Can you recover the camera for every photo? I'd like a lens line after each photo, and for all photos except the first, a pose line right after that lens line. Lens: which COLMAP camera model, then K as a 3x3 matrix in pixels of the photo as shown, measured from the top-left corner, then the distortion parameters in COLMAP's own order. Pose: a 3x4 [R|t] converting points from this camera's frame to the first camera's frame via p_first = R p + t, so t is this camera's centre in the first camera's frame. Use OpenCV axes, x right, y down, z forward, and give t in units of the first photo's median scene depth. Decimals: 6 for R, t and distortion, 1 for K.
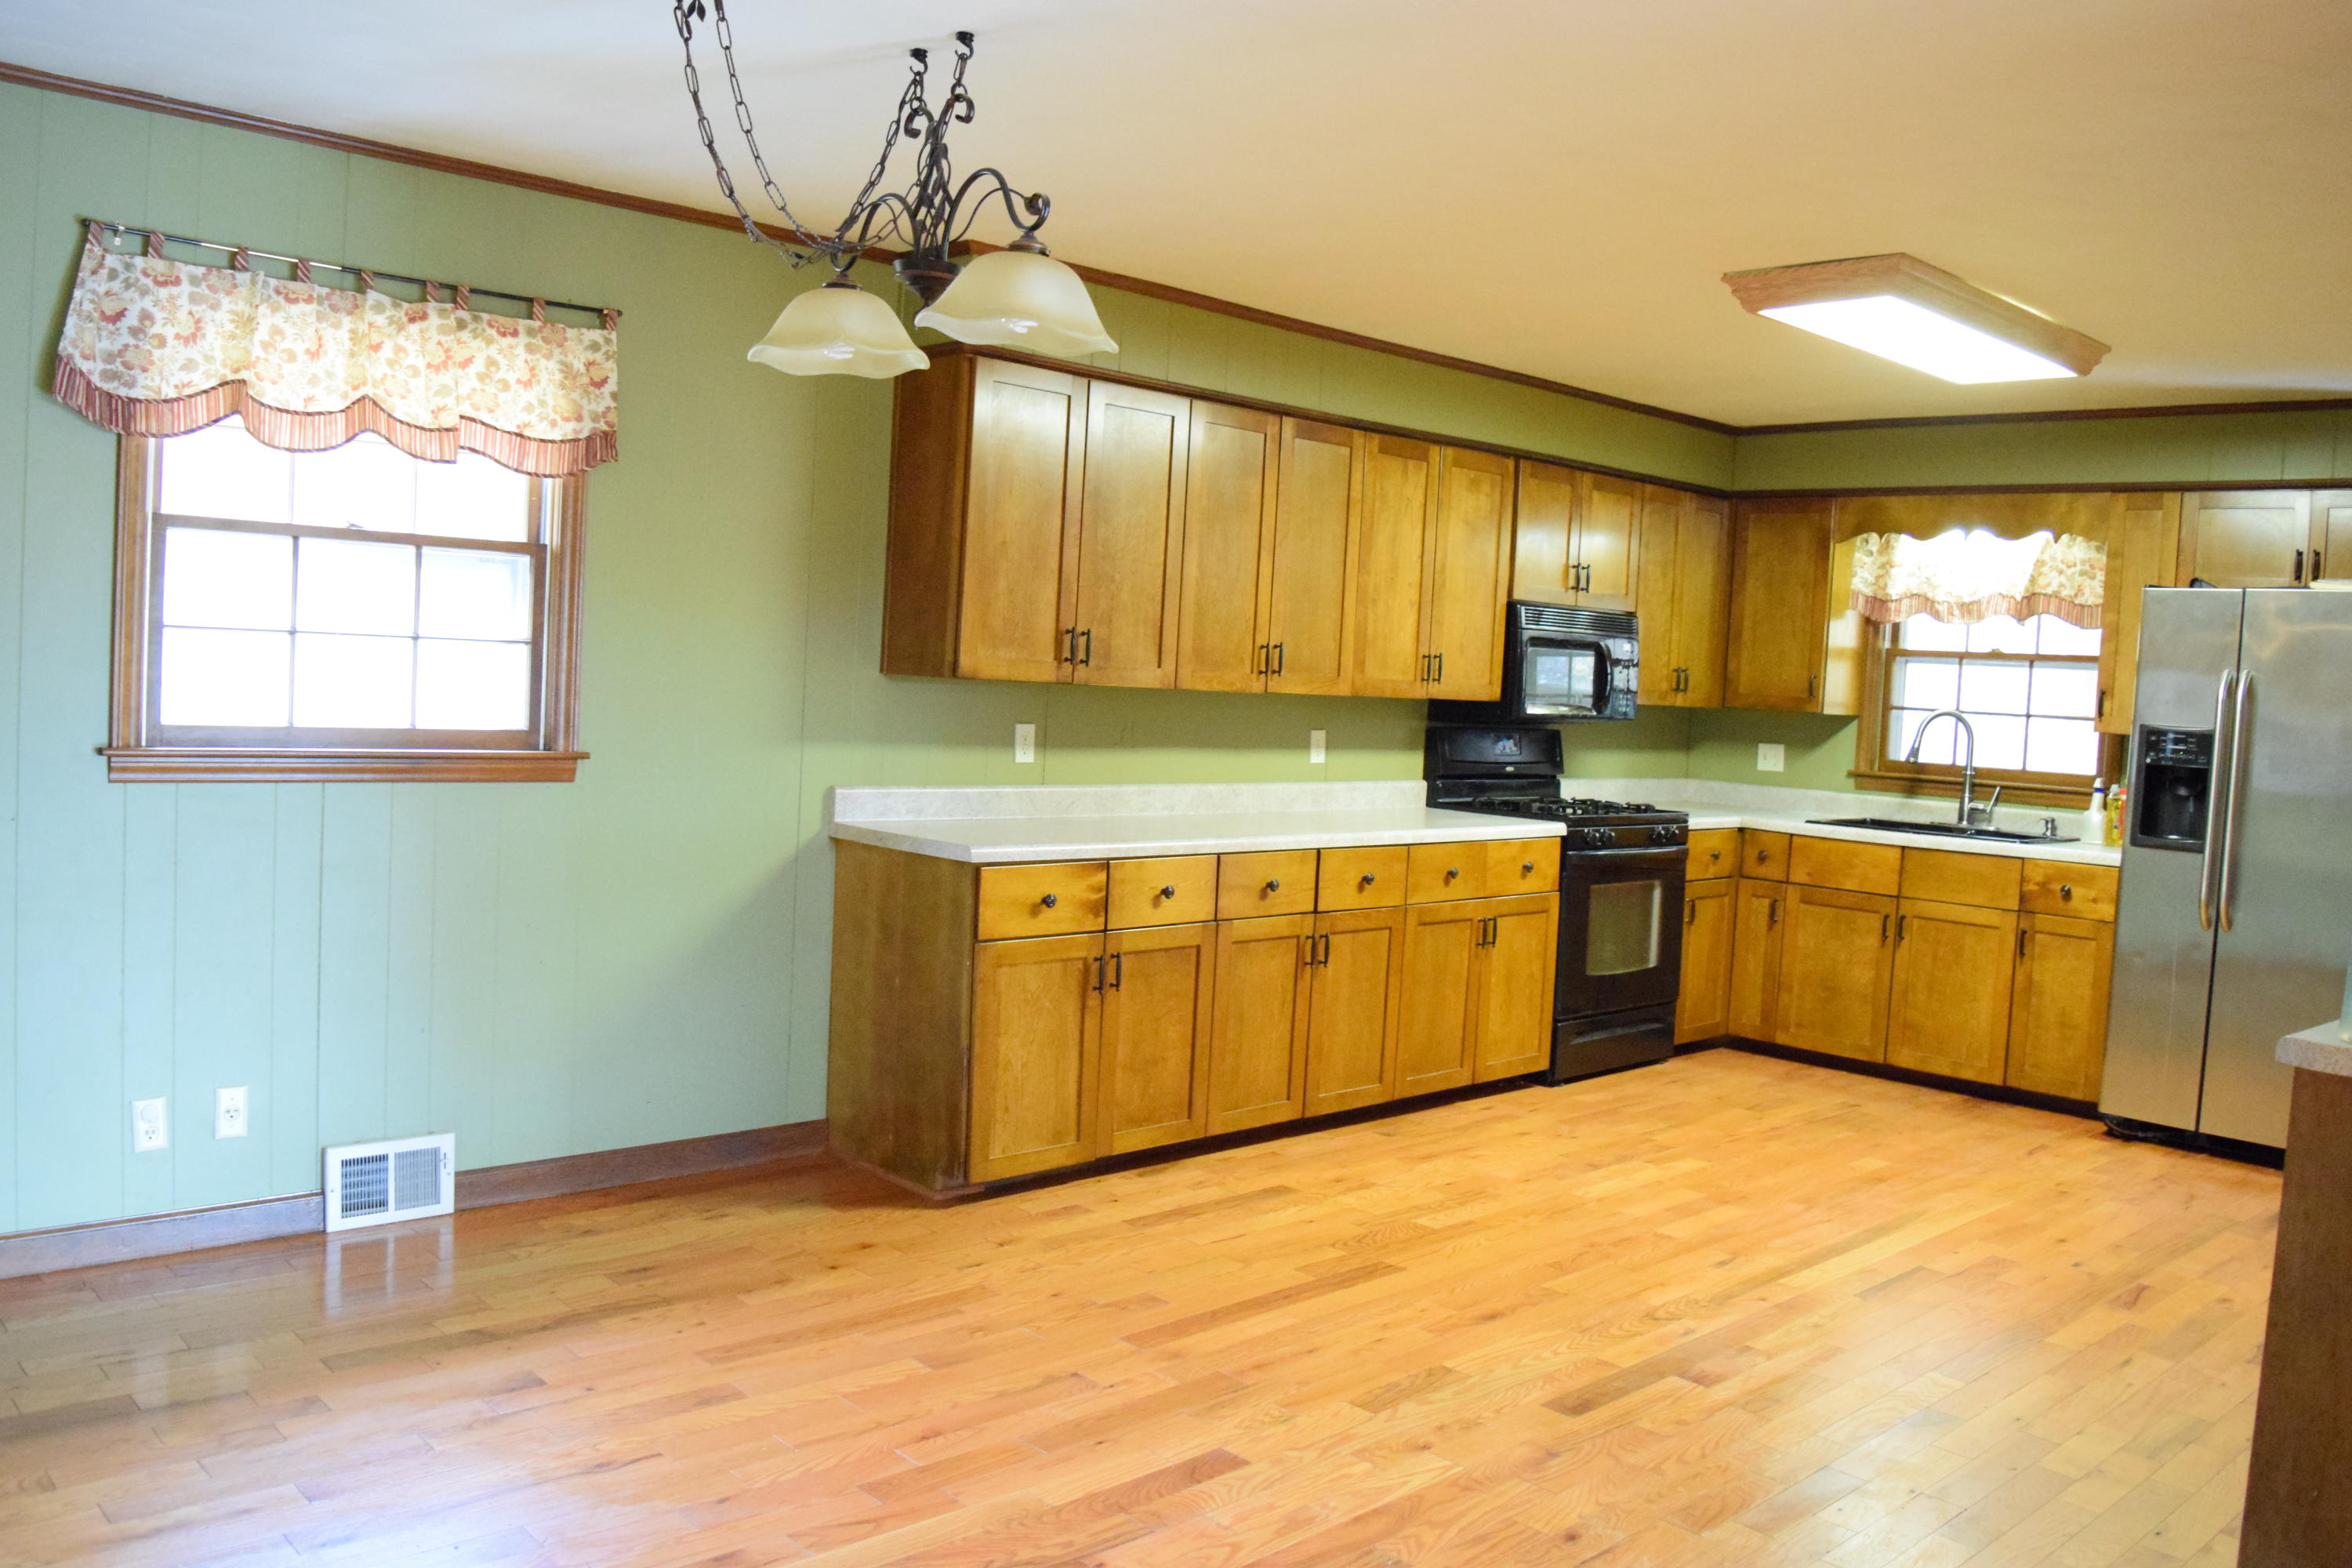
lens RADIAL K [[1856.1, 0, 1176.0], [0, 1856.1, 784.0], [0, 0, 1]] dist [-0.097977, 0.026123]
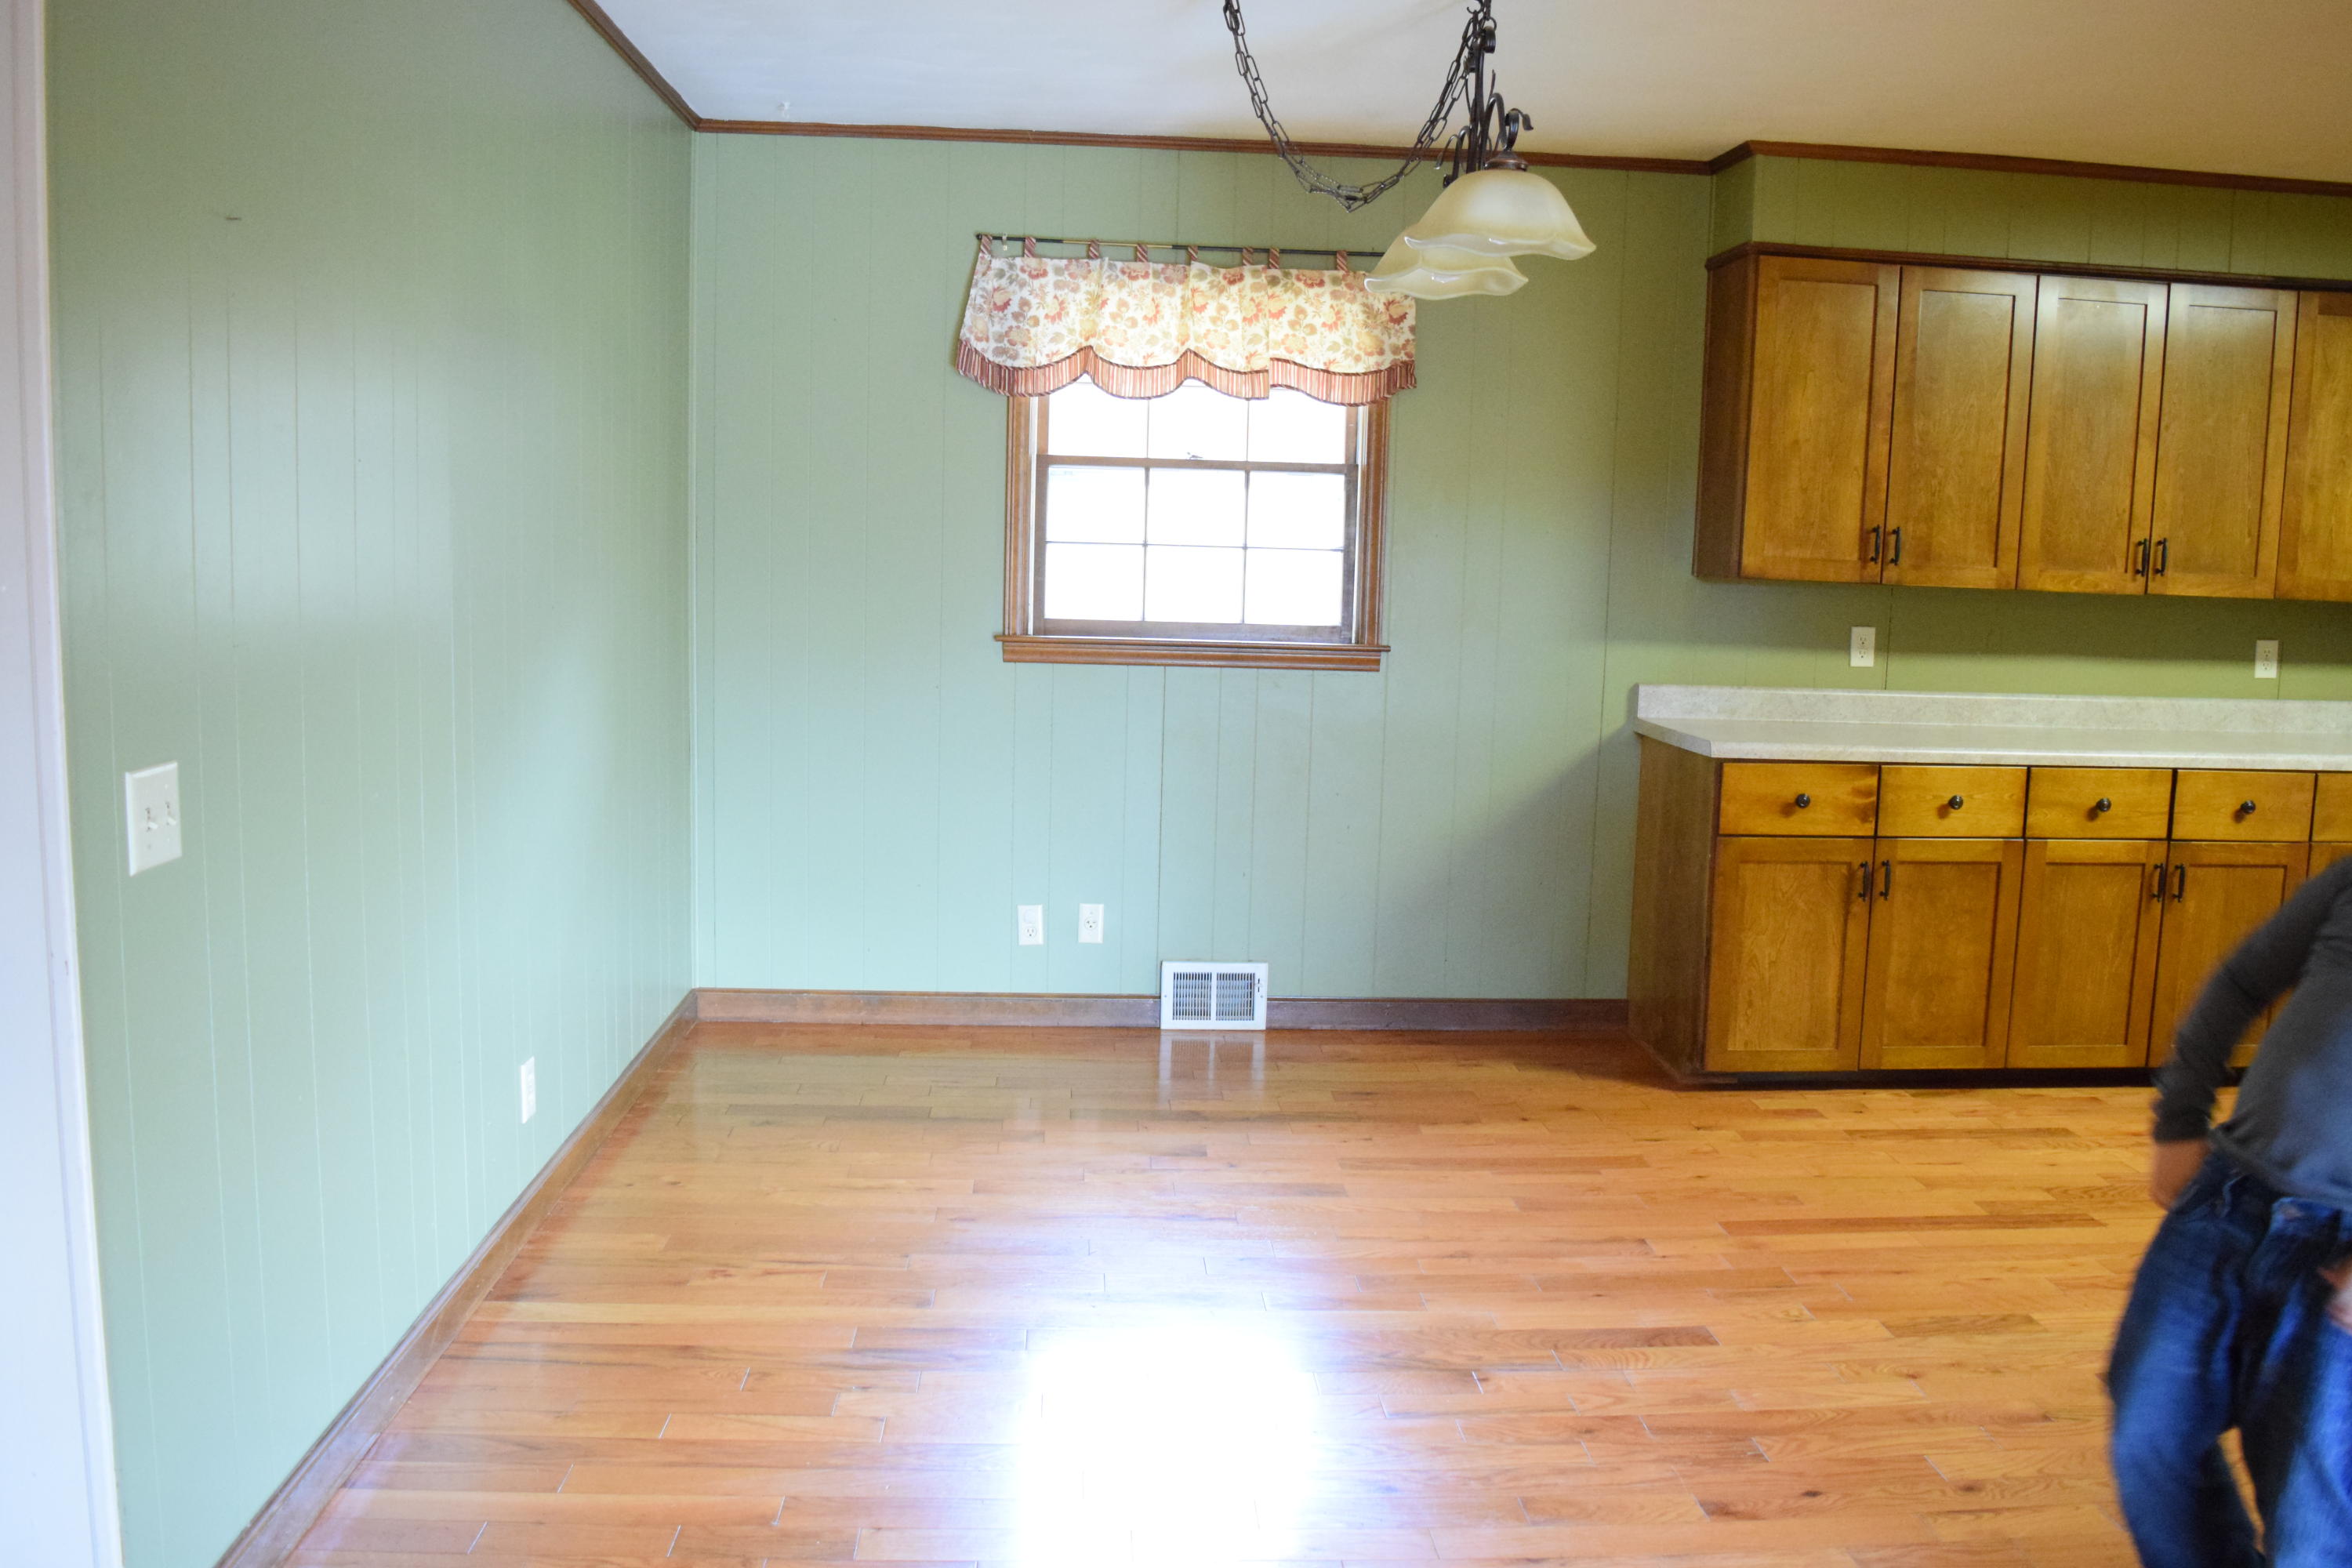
lens RADIAL K [[1856.1, 0, 1176.0], [0, 1856.1, 784.0], [0, 0, 1]] dist [-0.097977, 0.026123]
pose [[0.765194, 0.052436, -0.641660, 0.326021], [-0.027506, 0.998430, 0.048789, 0.016222], [0.643211, -0.019684, 0.765436, 0.033444]]
